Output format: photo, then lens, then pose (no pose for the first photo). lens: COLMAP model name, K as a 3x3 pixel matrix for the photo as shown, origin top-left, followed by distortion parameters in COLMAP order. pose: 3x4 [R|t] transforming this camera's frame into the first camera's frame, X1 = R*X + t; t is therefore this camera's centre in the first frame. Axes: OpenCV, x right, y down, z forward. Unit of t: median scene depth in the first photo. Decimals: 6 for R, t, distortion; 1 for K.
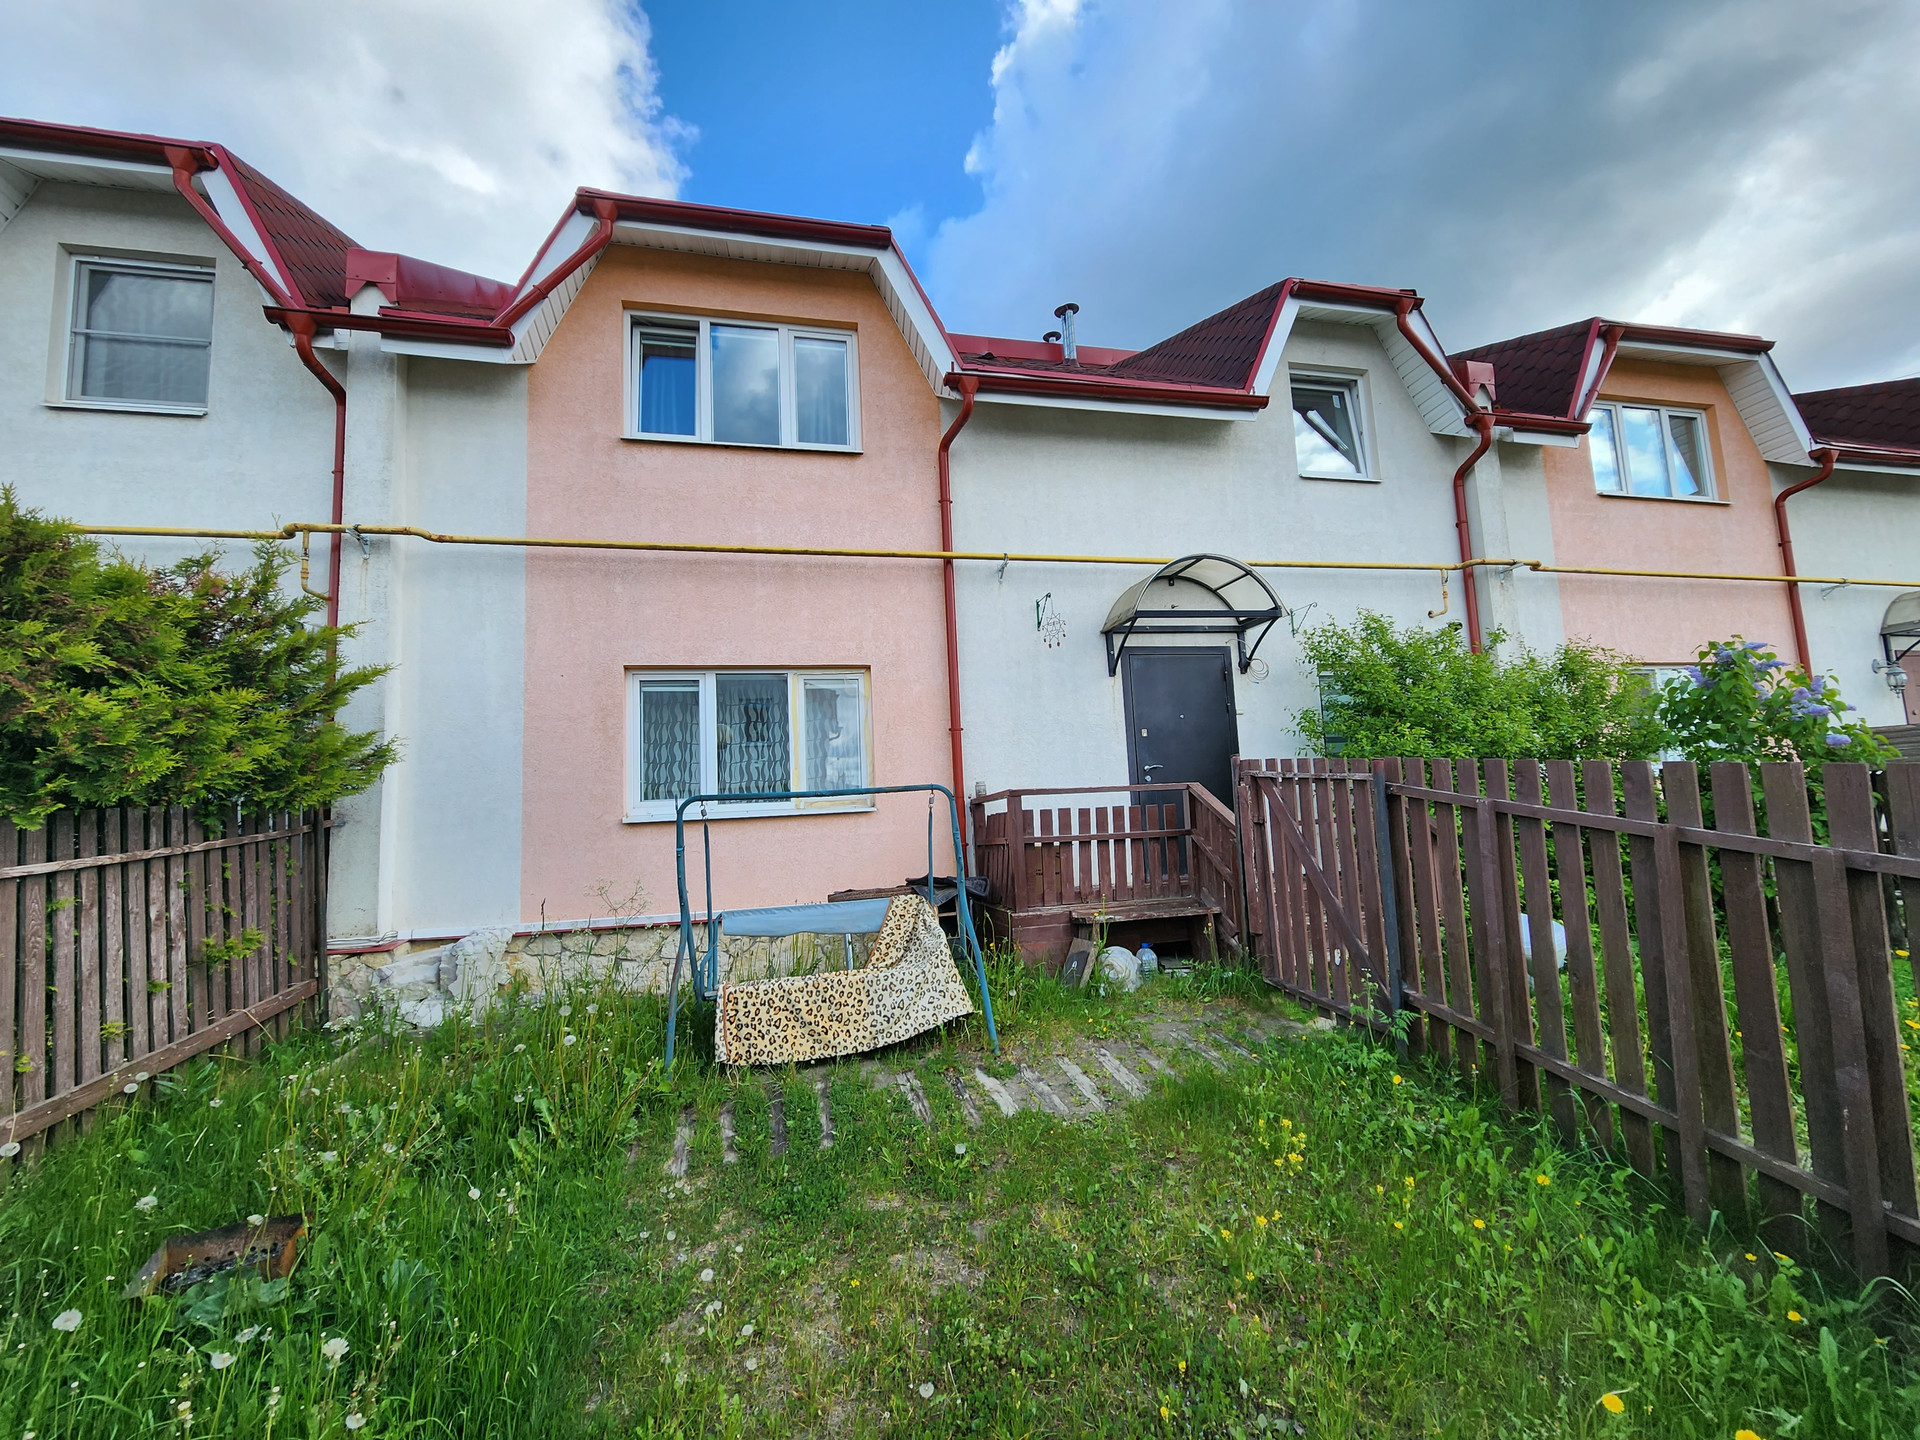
lens RADIAL K [[780.0, 0, 957.8], [0, 780.0, 718.5], [0, 0, 1]] dist [0.002499, -0.000800]
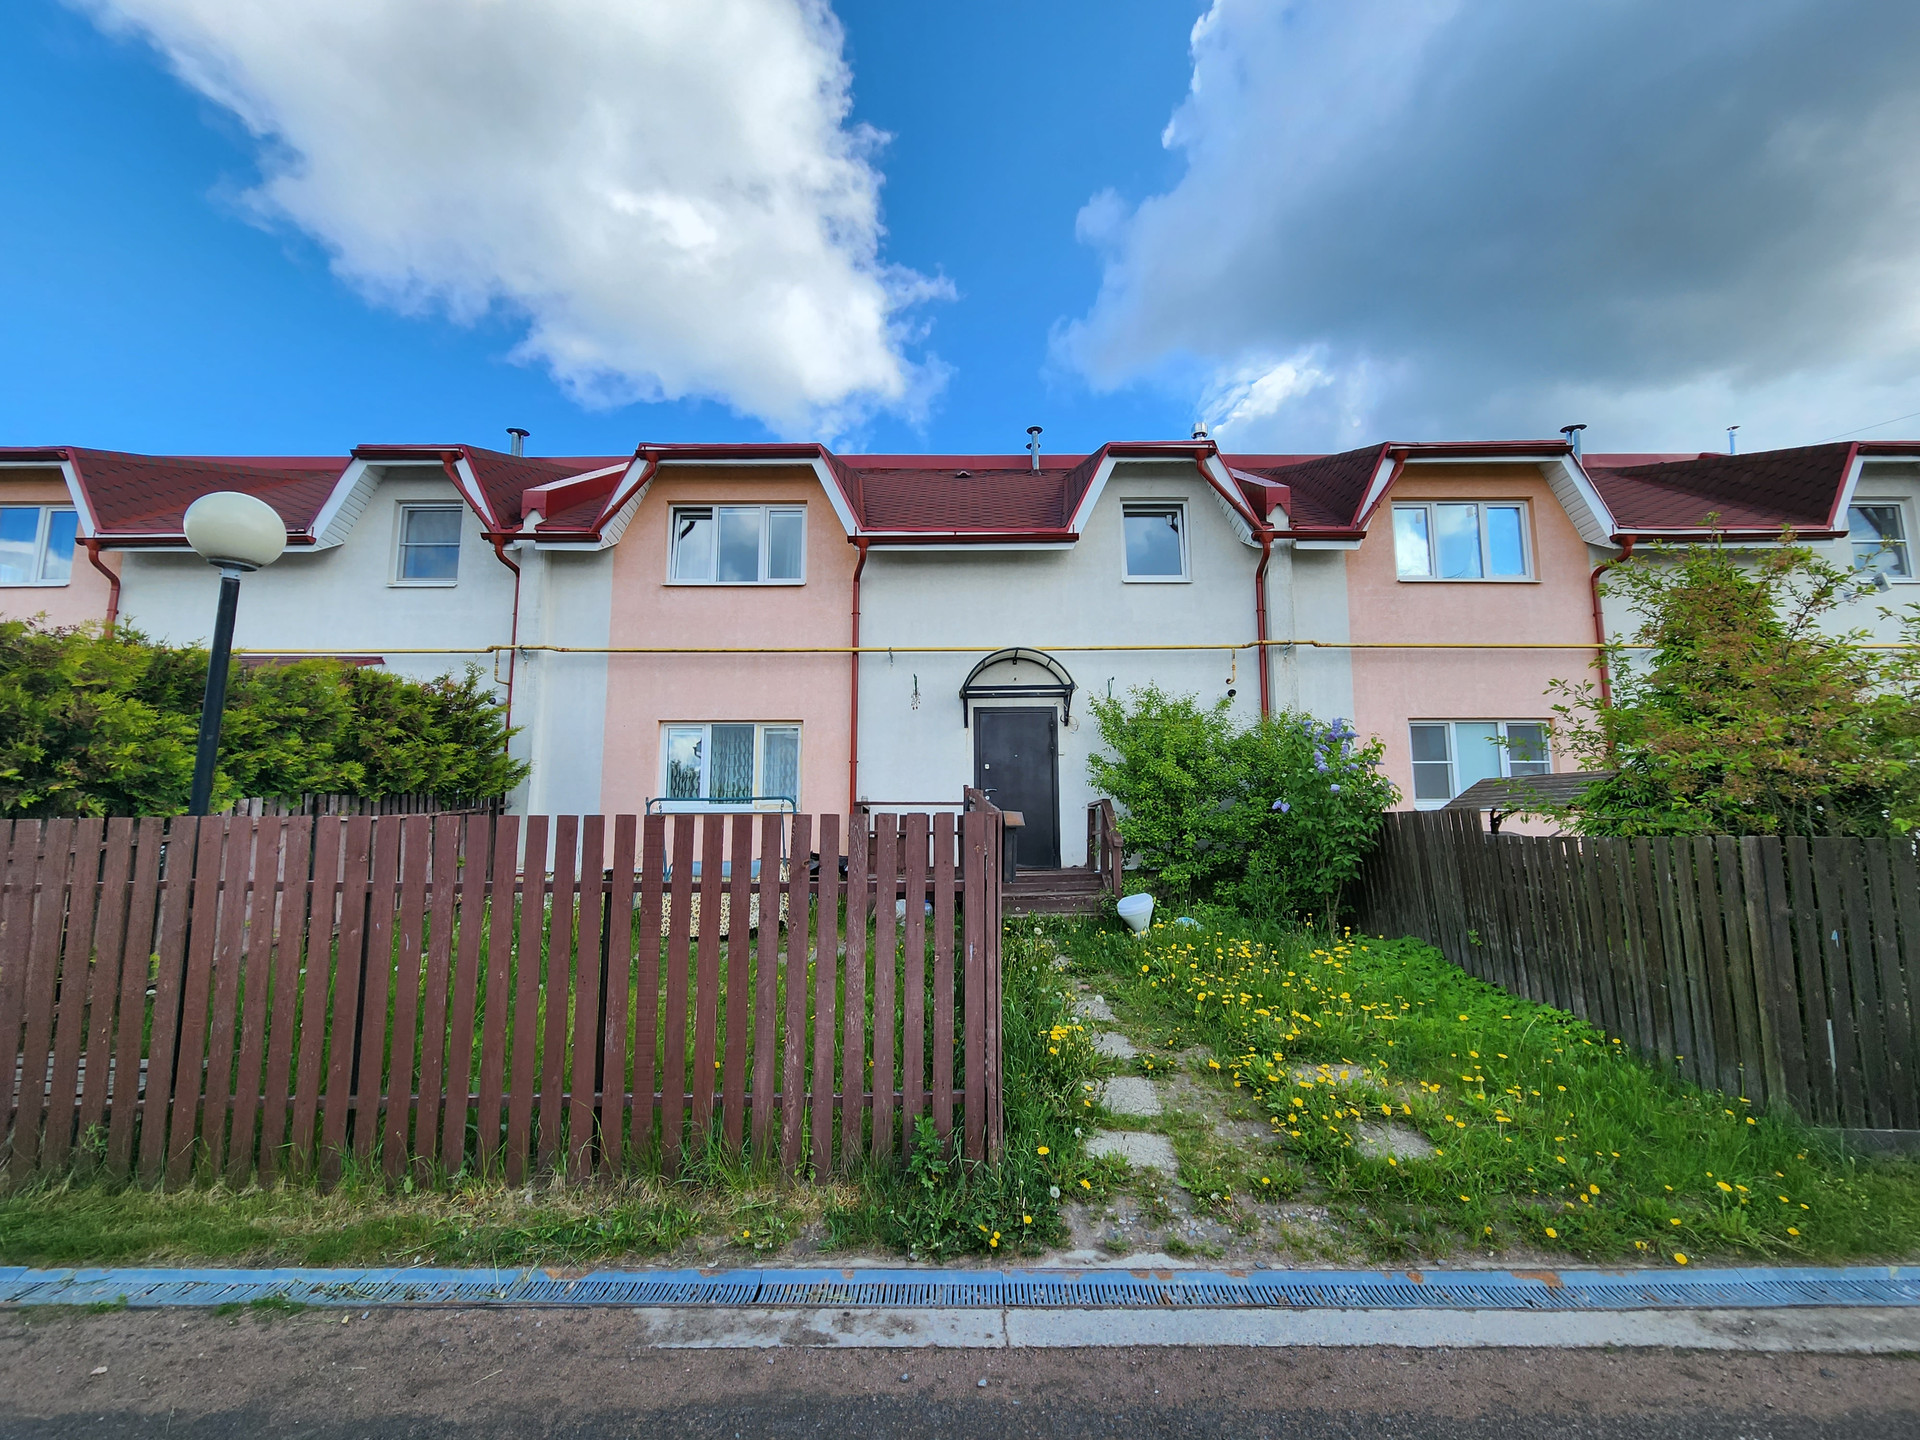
lens RADIAL K [[780.0, 0, 961.1], [0, 780.0, 718.8], [0, 0, 1]] dist [0.002499, -0.000800]
pose [[0.973074, 0.012604, -0.230147, 0.588387], [-0.015432, 0.999826, -0.010493, -0.061040], [0.229975, 0.013762, 0.973099, -0.488254]]
